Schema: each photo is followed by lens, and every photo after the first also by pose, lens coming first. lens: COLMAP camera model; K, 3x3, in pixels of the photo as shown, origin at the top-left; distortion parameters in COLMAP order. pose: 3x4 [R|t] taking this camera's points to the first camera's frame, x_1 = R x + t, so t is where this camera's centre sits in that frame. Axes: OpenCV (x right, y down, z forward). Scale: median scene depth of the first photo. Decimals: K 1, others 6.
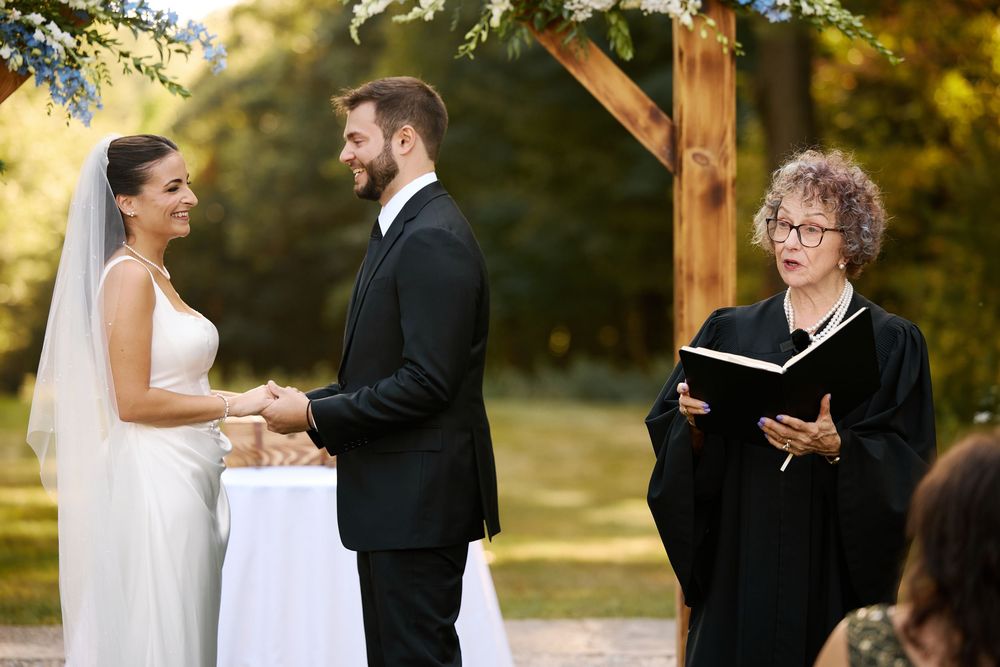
lens RADIAL K [[3687.6, 0, 498.3], [0, 3687.6, 334.8], [0, 0, 1]] dist [0.318409, 0.000000]
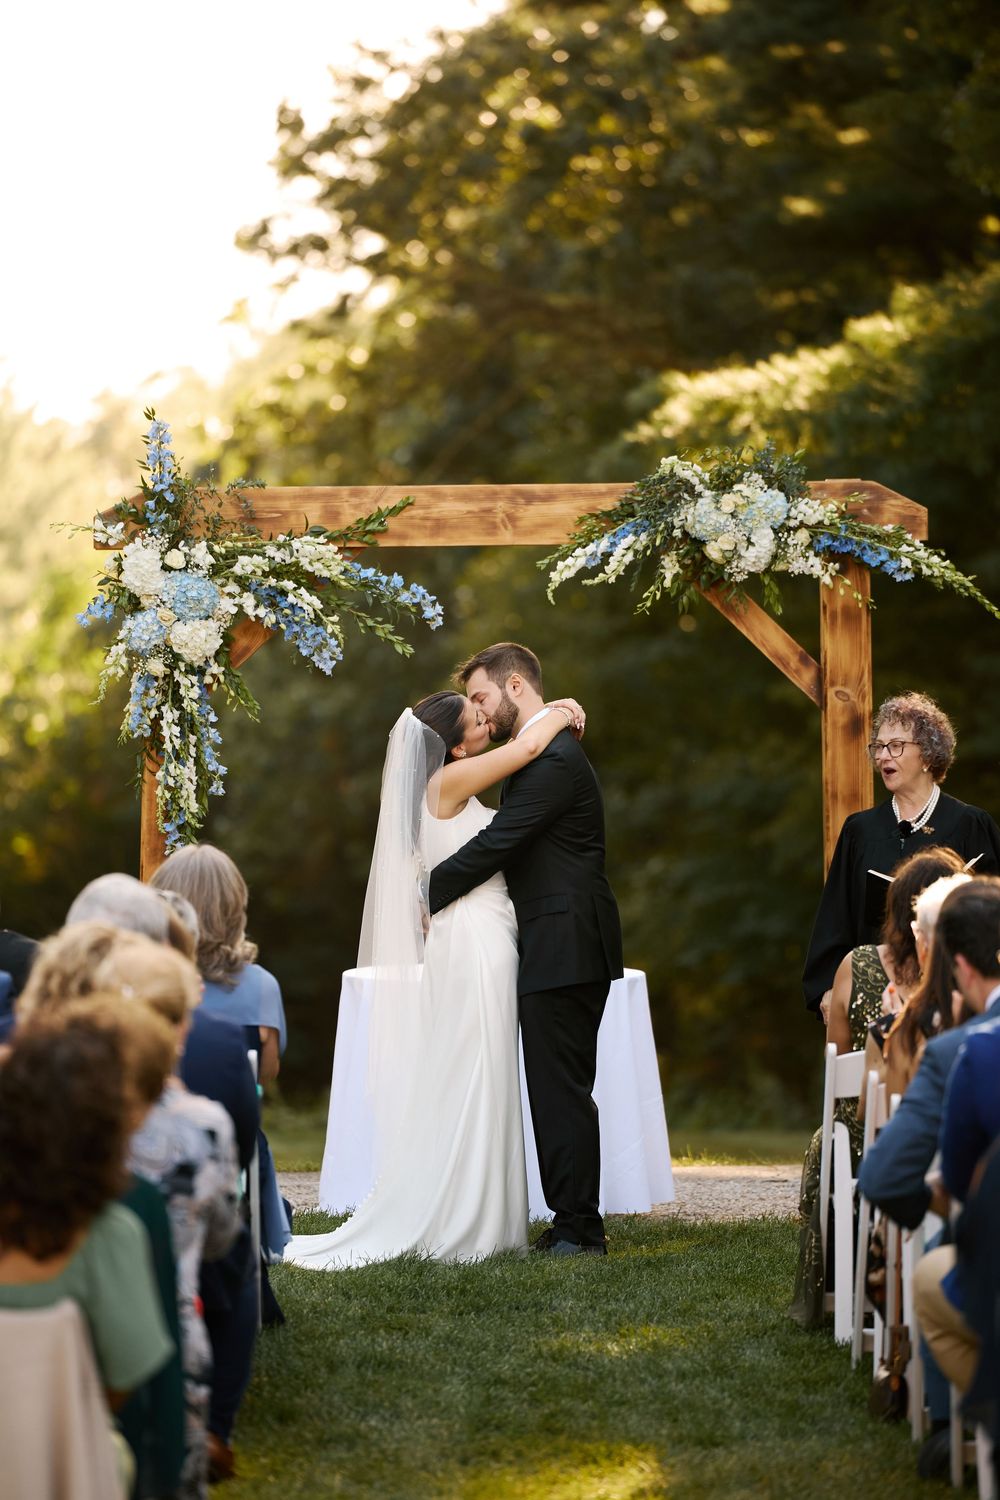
lens RADIAL K [[8051.3, 0, 493.0], [0, 8051.3, 746.7], [0, 0, 1]] dist [5.353269, 0.000000]
pose [[0.999359, -0.006736, -0.035148, 0.034545], [0.005107, 0.998918, -0.046229, 0.089617], [0.035421, 0.046020, 0.998312, -1.622911]]
